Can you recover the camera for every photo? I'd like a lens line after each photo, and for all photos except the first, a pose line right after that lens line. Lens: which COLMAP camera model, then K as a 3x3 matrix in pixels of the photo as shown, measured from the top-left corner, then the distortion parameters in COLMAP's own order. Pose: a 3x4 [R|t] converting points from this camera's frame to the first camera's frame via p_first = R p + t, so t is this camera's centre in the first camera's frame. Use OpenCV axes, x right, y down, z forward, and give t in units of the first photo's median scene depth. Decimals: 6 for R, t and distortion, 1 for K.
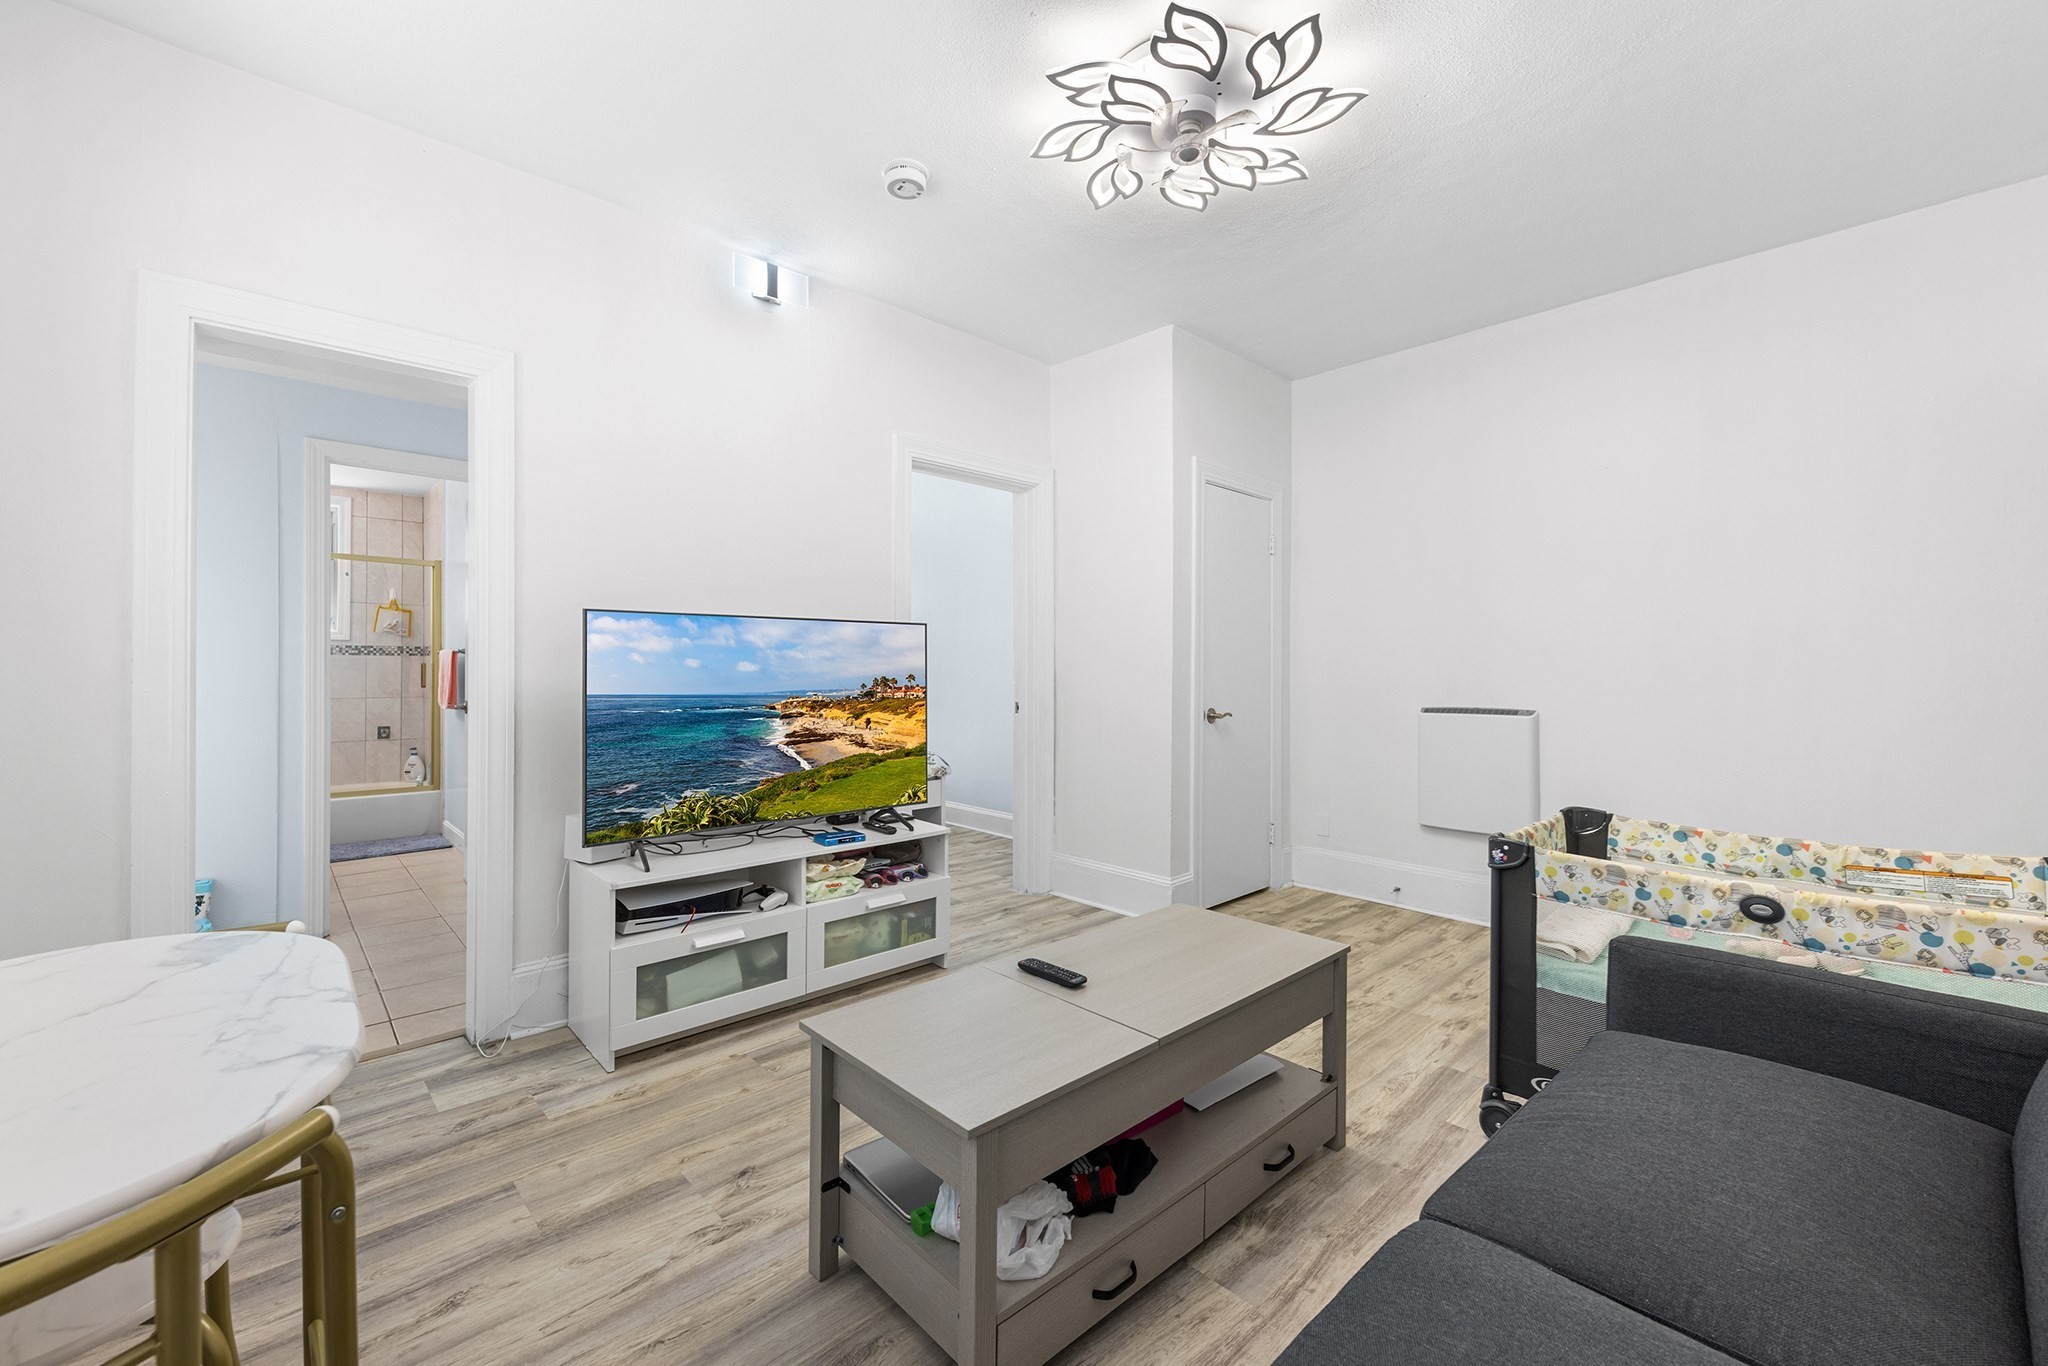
lens RADIAL K [[820.8, 0, 1022.2], [0, 820.8, 670.4], [0, 0, 1]] dist [0.002351, -0.000101]
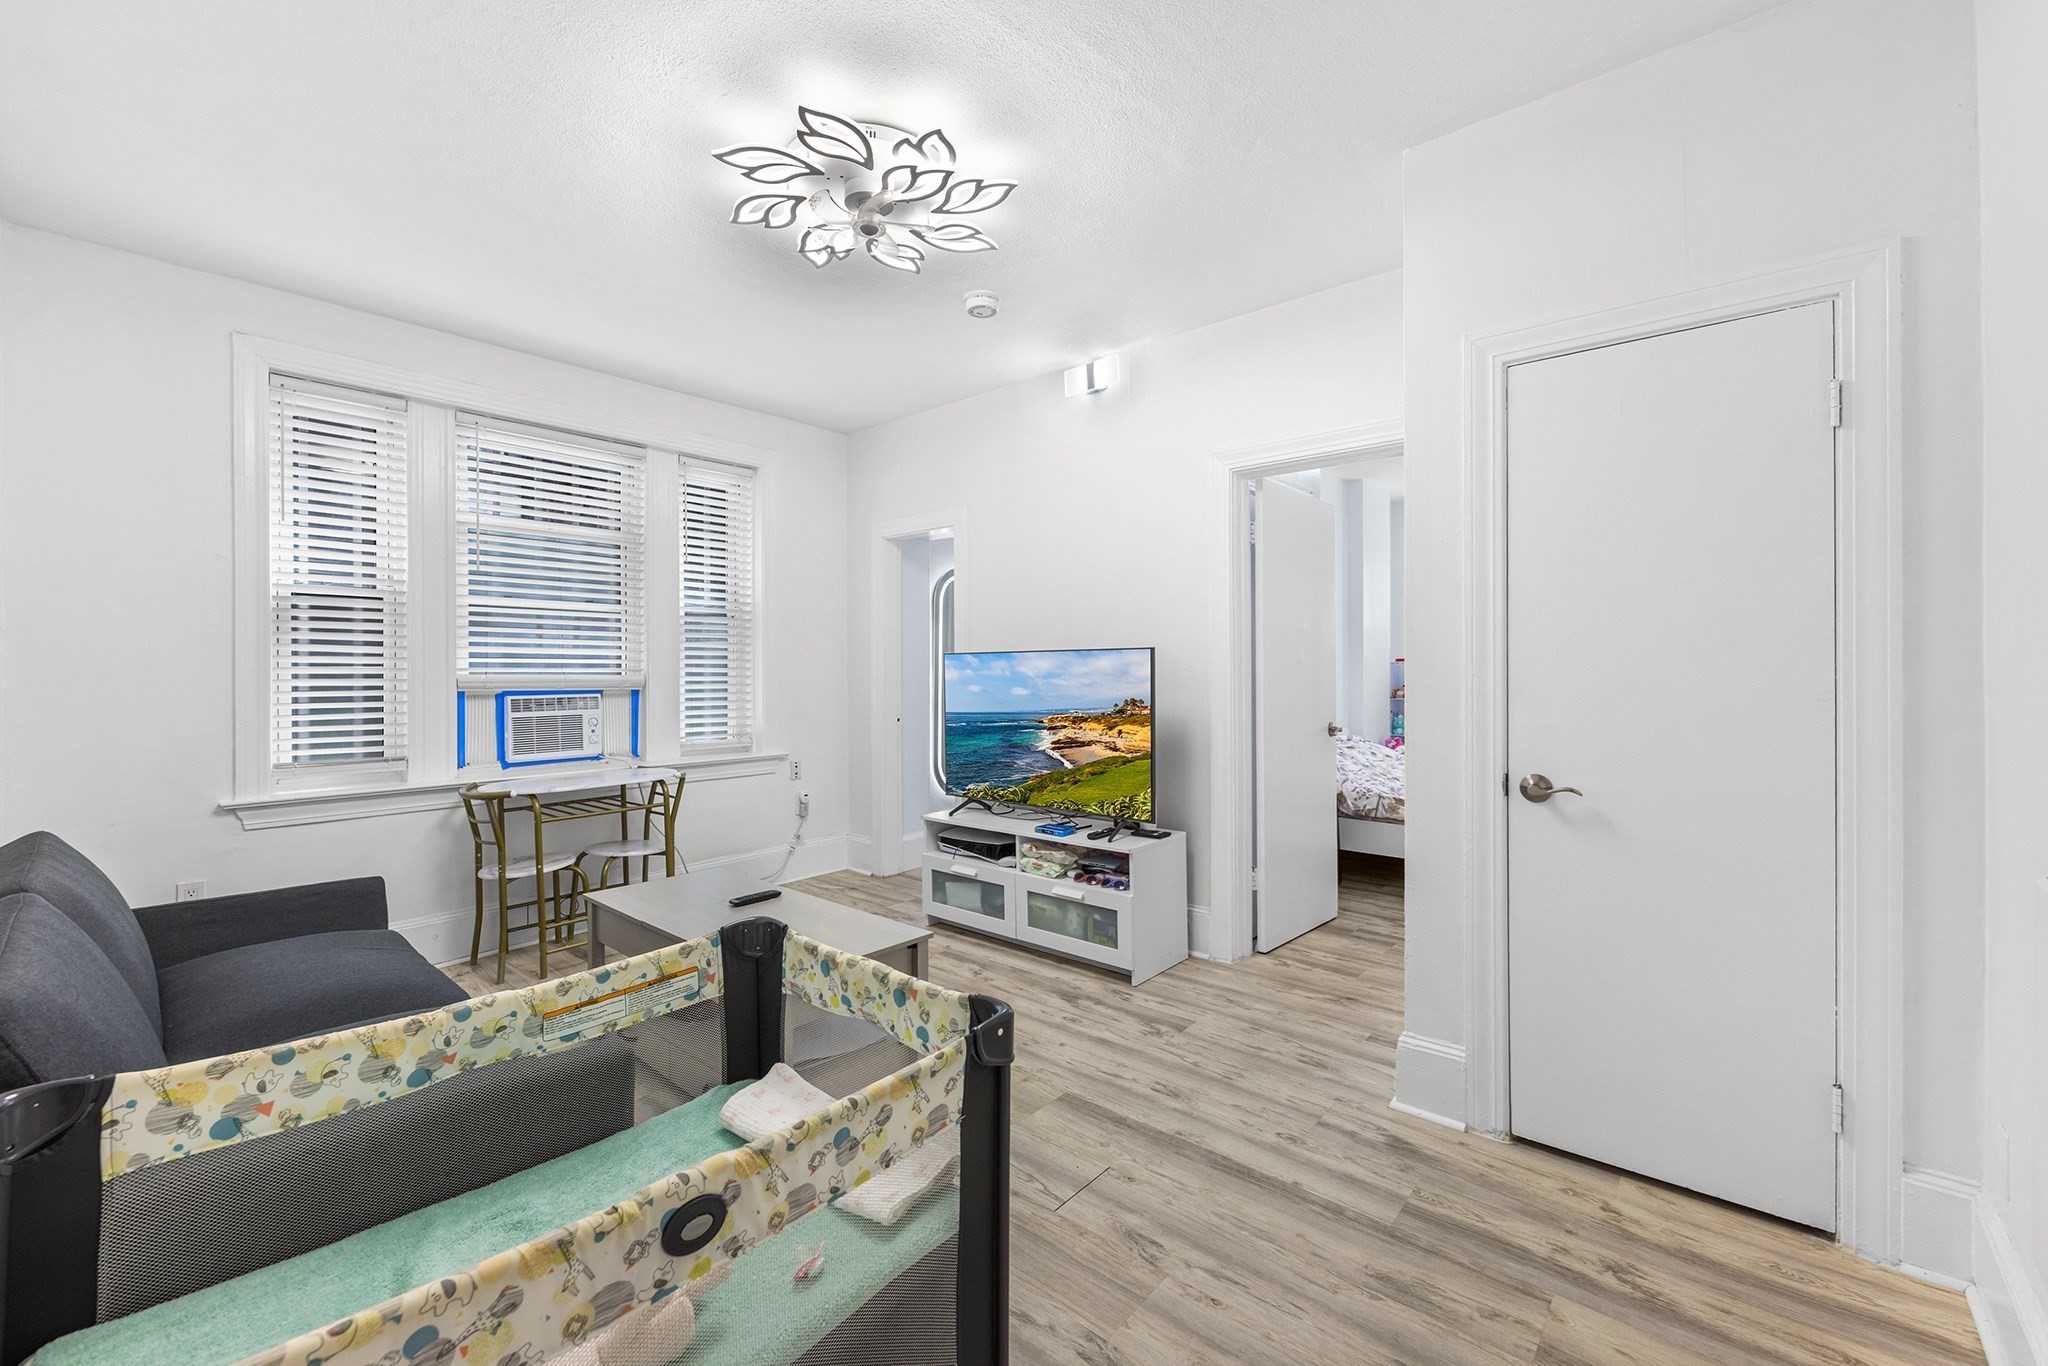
lens RADIAL K [[820.8, 0, 1022.2], [0, 820.8, 670.4], [0, 0, 1]] dist [0.002351, -0.000101]
pose [[0.101729, -0.012431, -0.994734, 0.985477], [0.004746, 0.999917, -0.012010, -0.018879], [0.994801, -0.003499, 0.101779, 0.821681]]
